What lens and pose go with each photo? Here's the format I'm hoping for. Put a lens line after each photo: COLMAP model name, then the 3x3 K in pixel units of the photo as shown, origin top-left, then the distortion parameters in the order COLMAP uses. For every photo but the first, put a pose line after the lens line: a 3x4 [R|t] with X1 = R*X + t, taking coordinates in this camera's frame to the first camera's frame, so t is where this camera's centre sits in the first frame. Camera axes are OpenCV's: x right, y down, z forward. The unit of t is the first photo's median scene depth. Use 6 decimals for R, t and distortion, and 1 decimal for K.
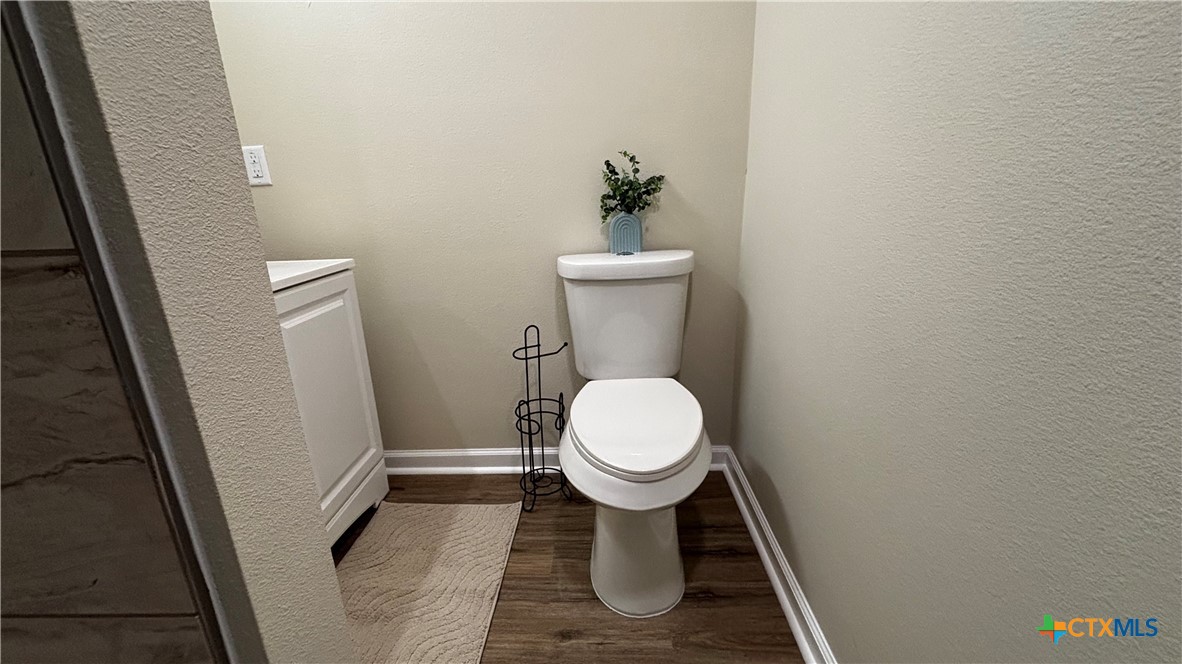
lens RADIAL K [[472.0, 0, 586.1], [0, 472.0, 329.8], [0, 0, 1]] dist [-0.003032, -0.000447]
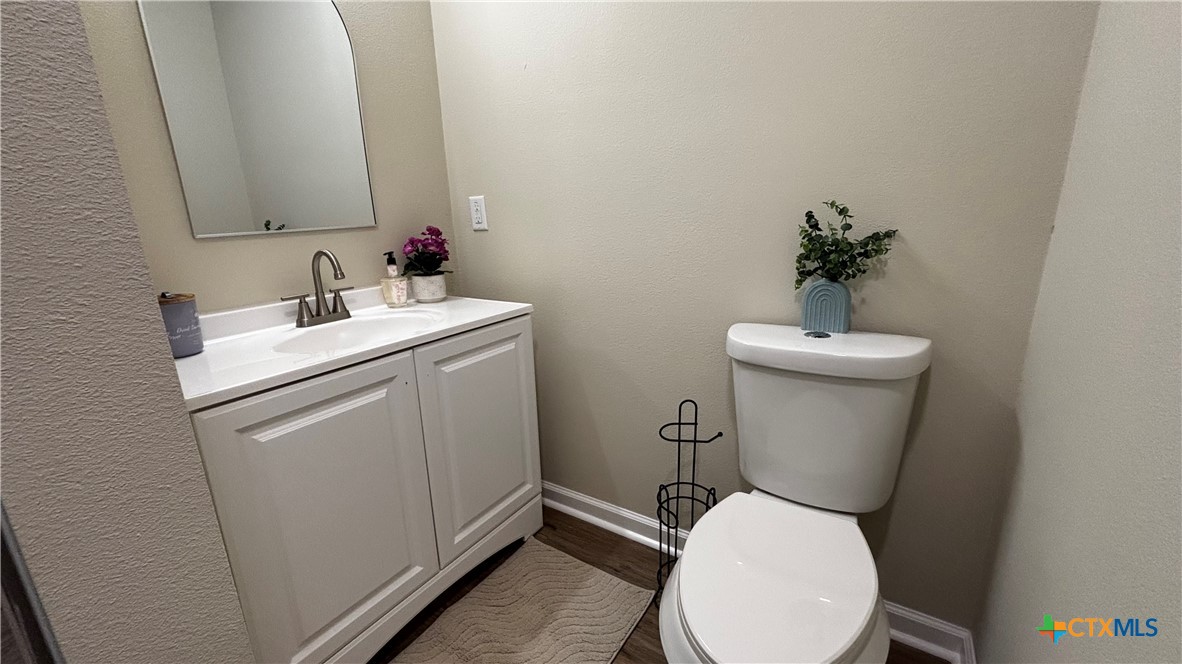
lens RADIAL K [[472.0, 0, 594.1], [0, 472.0, 333.6], [0, 0, 1]] dist [-0.003032, -0.000447]
pose [[0.855700, 0.133524, -0.499948, 0.152259], [-0.139364, 0.989904, 0.025847, -0.130246], [0.498352, 0.047558, 0.865669, 0.166264]]
